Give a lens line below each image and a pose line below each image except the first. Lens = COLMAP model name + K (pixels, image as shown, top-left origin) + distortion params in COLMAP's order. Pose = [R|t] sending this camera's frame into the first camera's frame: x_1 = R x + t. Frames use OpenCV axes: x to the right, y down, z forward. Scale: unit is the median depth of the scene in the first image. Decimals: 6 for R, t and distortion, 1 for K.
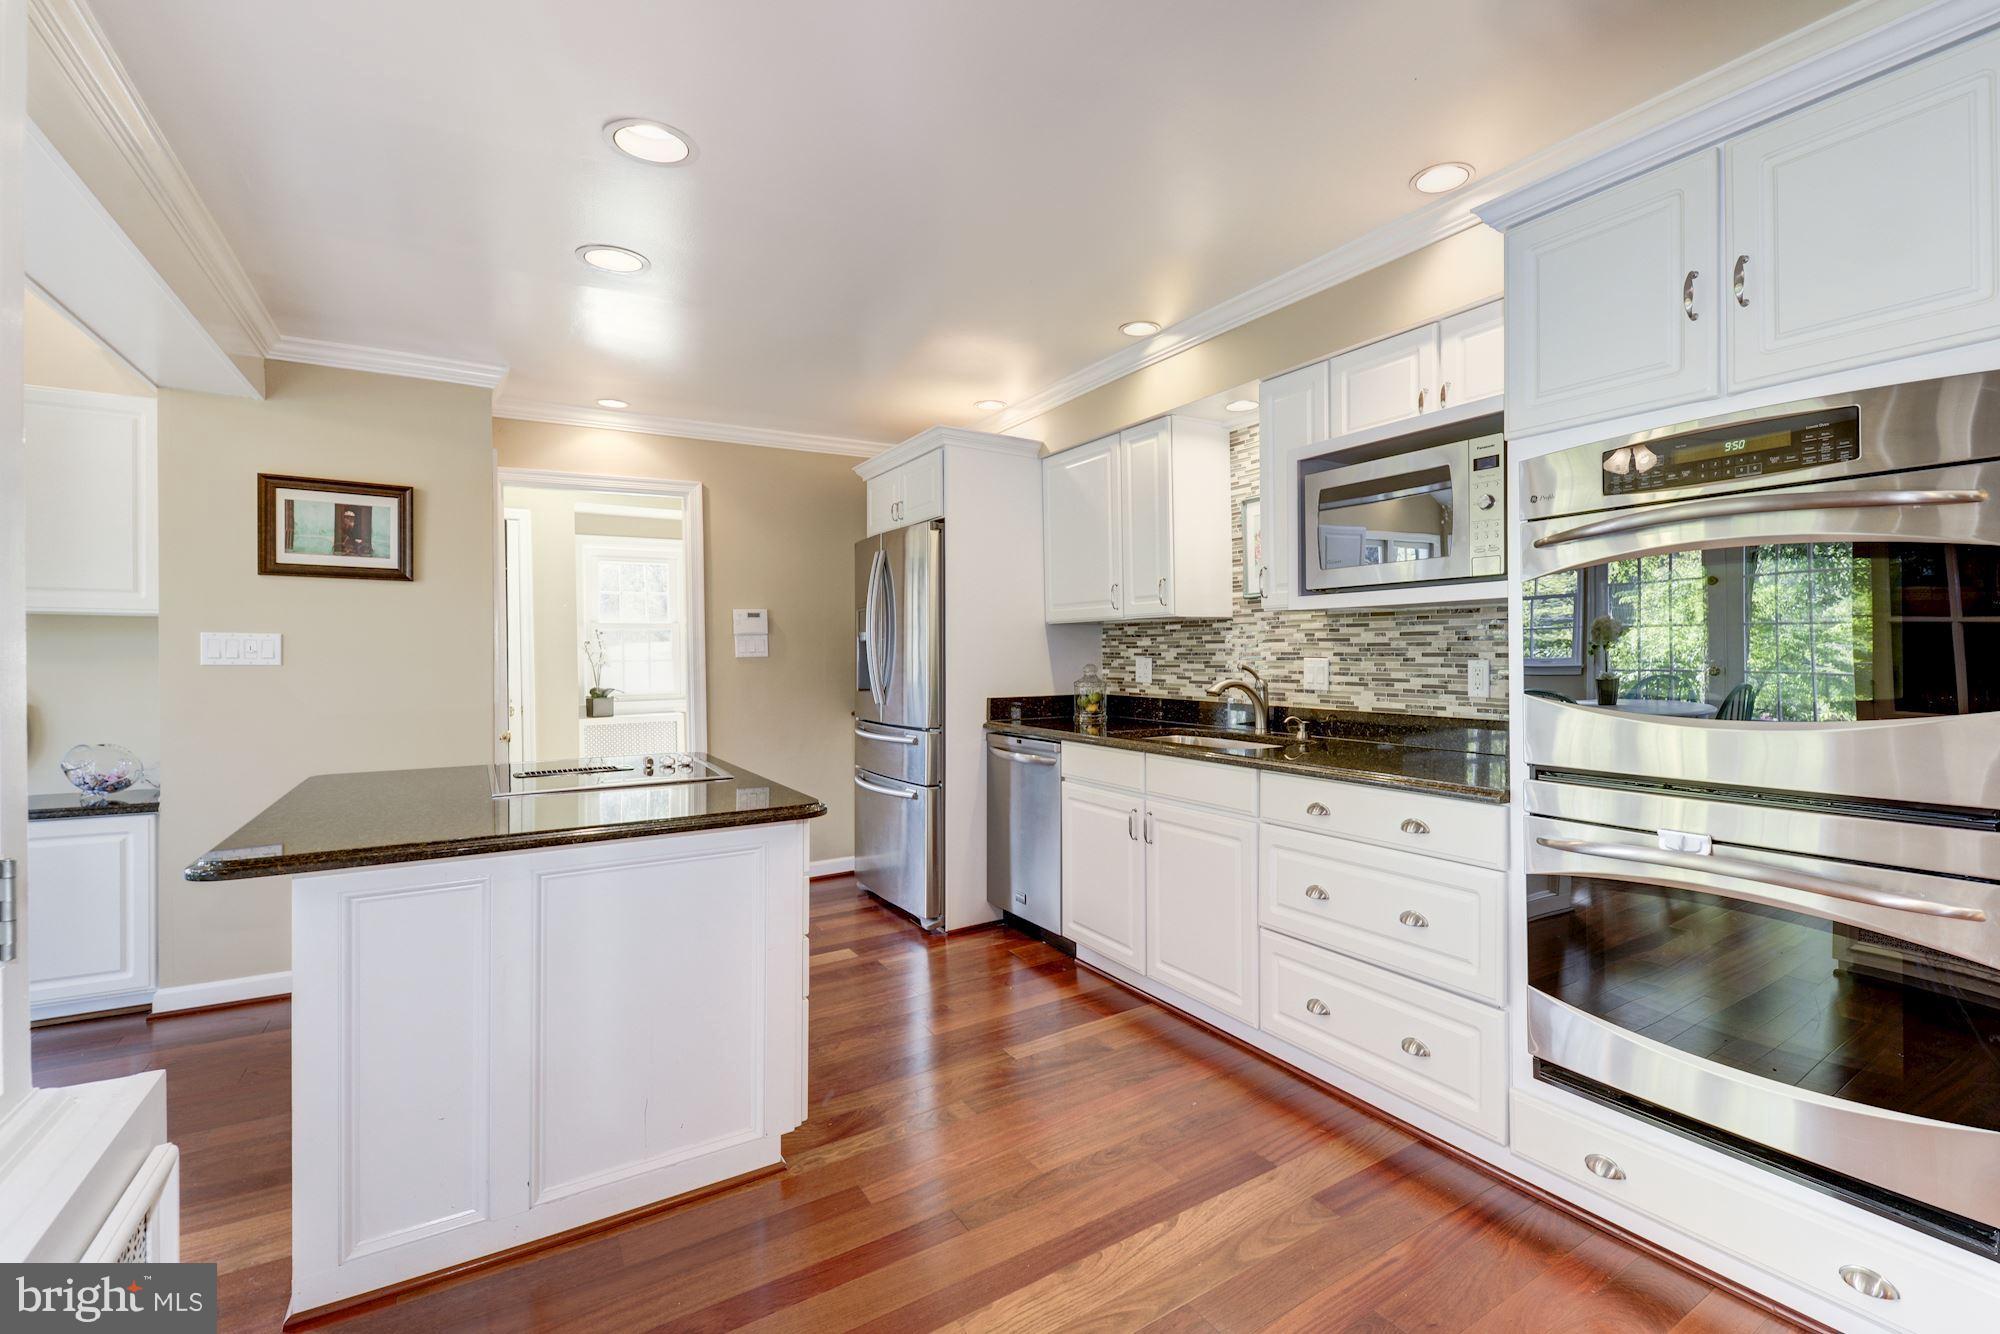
lens RADIAL K [[877.0, 0, 1025.7], [0, 877.0, 659.1], [0, 0, 1]] dist [0.000655, -0.000174]
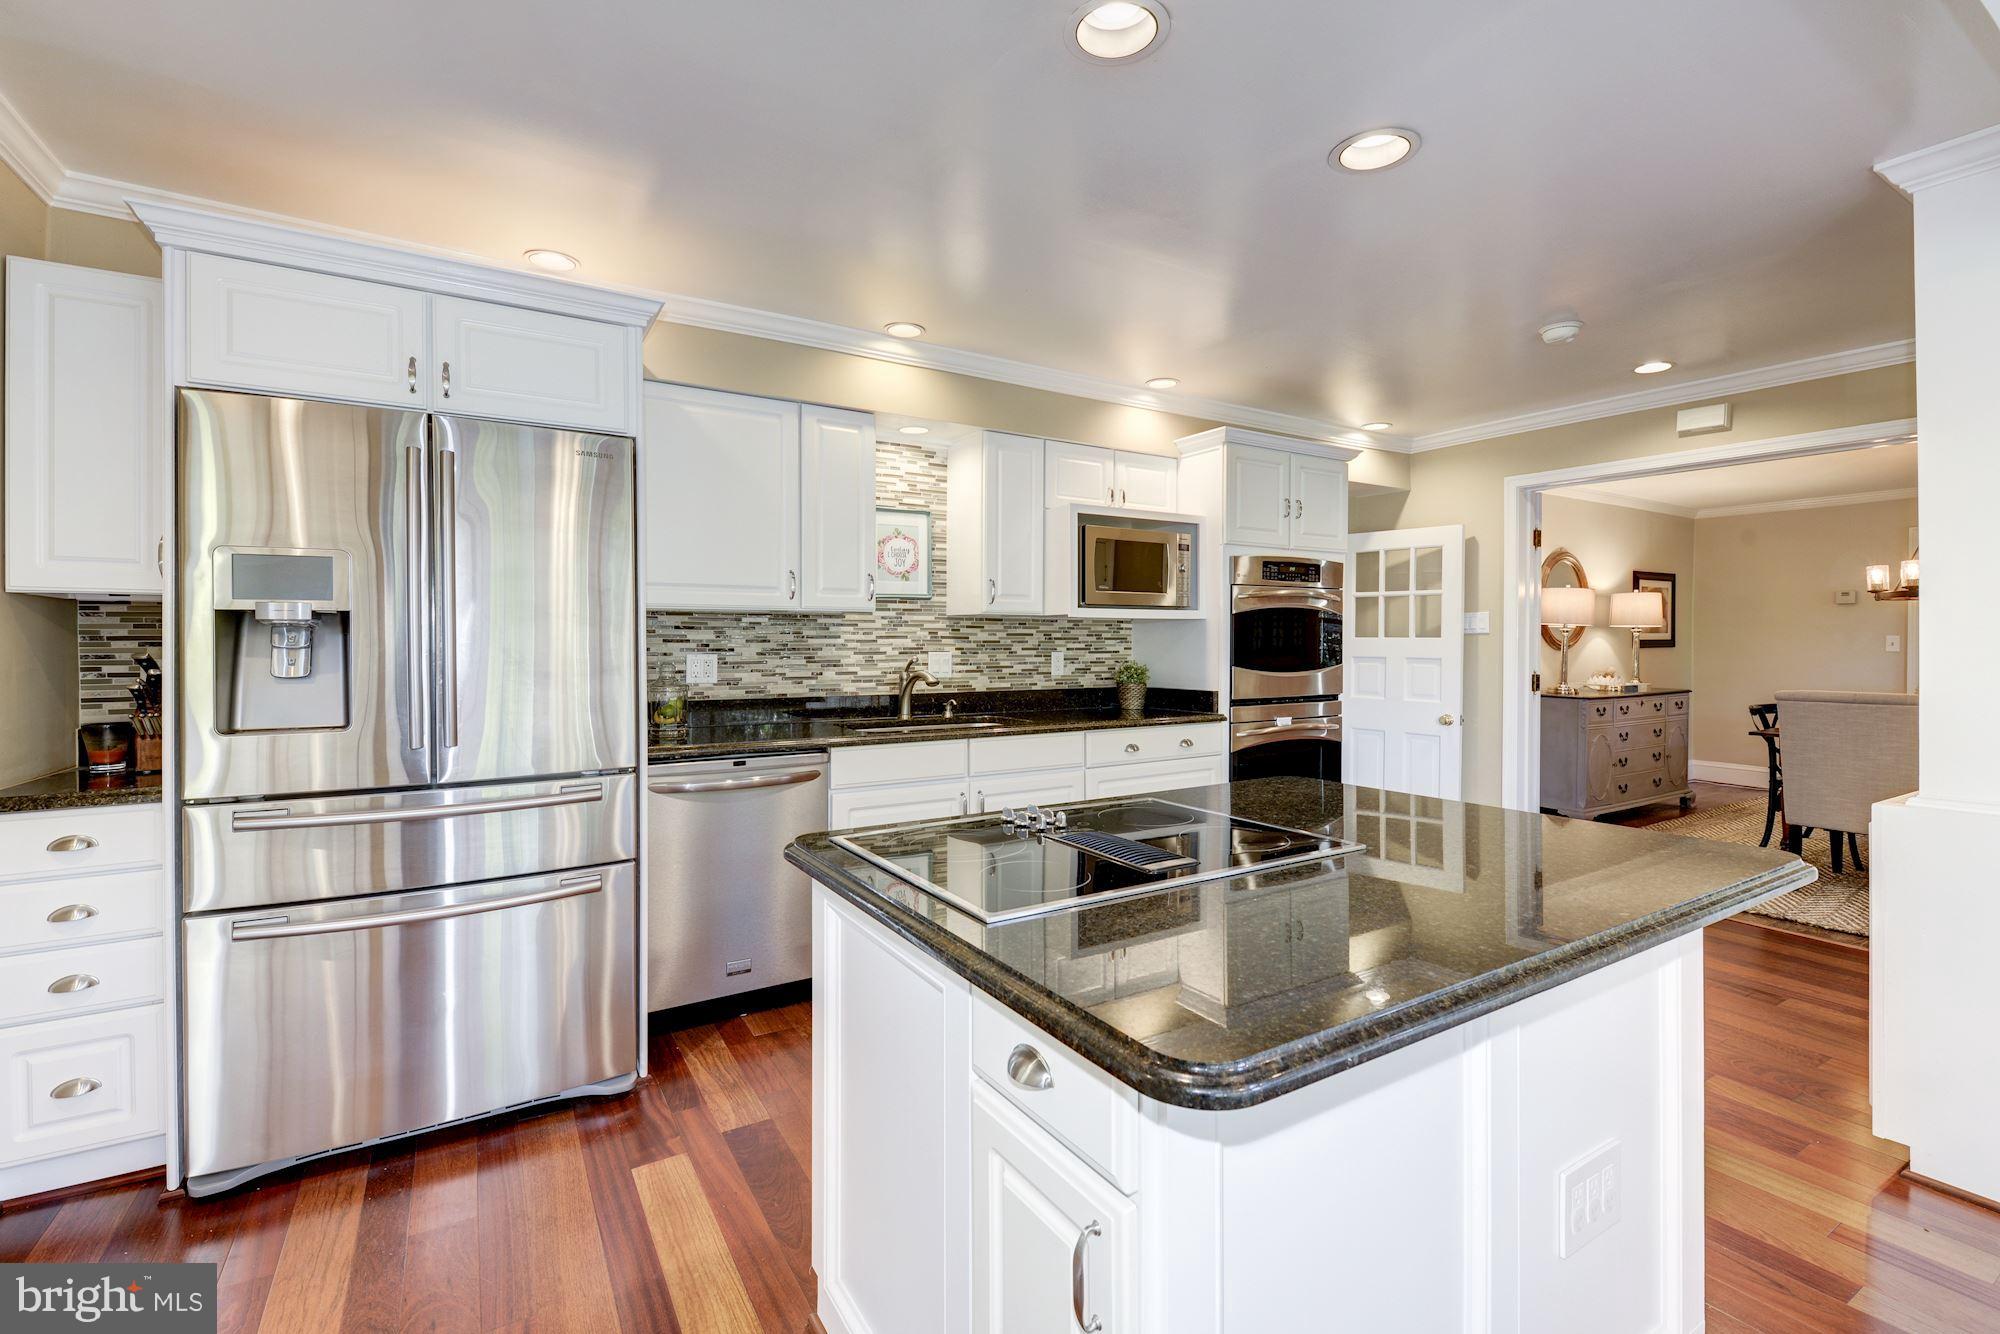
lens RADIAL K [[877.0, 0, 1025.7], [0, 877.0, 659.1], [0, 0, 1]] dist [0.000655, -0.000174]
pose [[-0.003305, -0.010045, 0.999944, -0.847374], [0.010535, 0.999894, 0.010080, -0.002261], [-0.999939, 0.010567, -0.003198, 0.826603]]
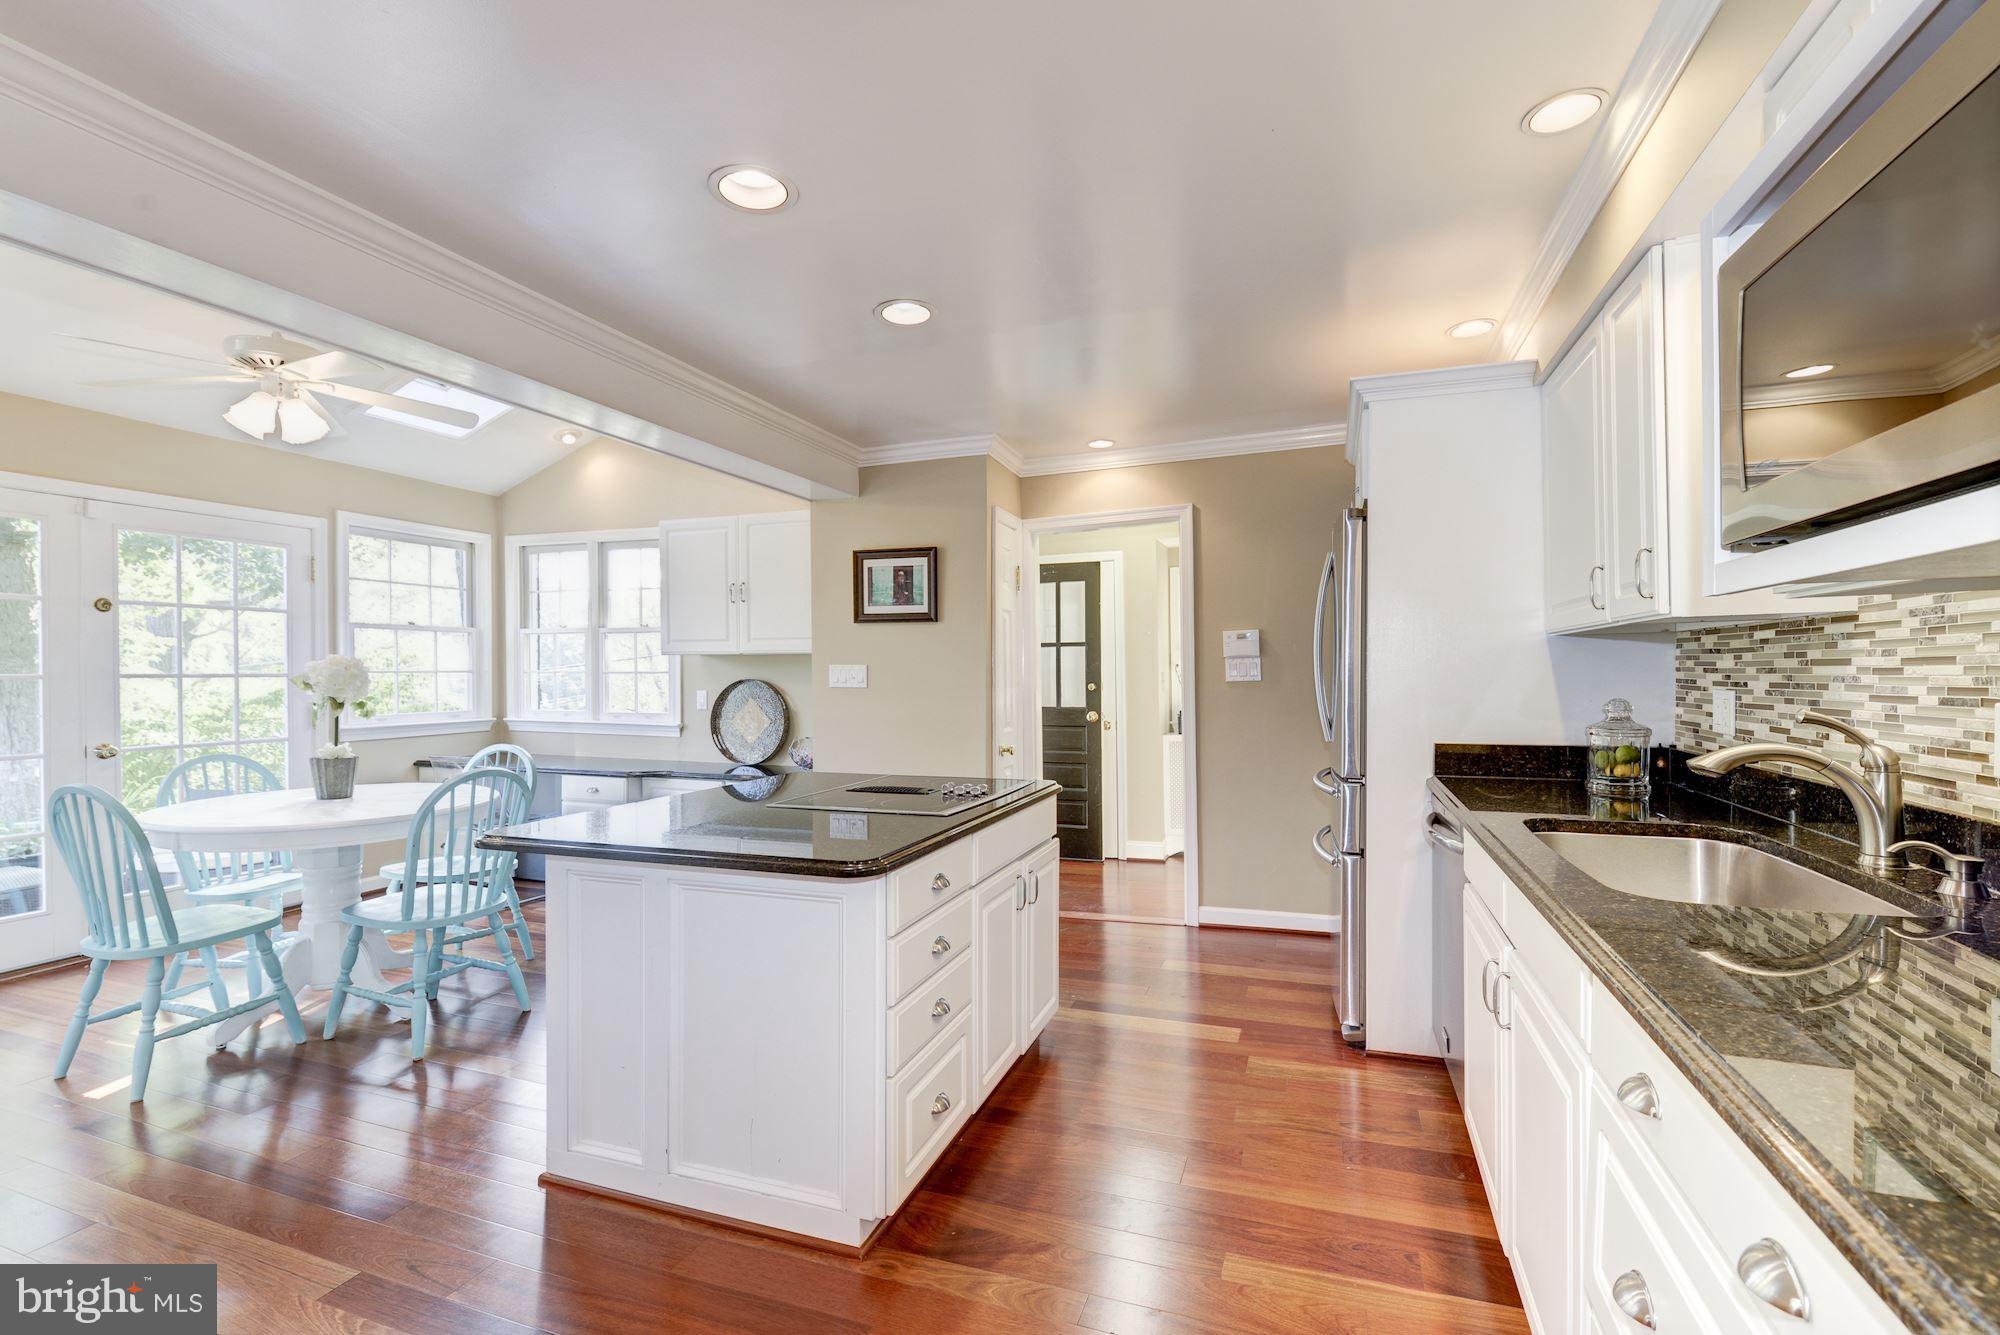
lens RADIAL K [[817.2, 0, 1029.5], [0, 817.2, 679.1], [0, 0, 1]] dist [0.000996, -0.004525]
pose [[0.634888, 0.004289, -0.772592, 0.306915], [0.000487, 0.999982, 0.005952, -0.014075], [0.772604, -0.004155, 0.634874, 0.381439]]
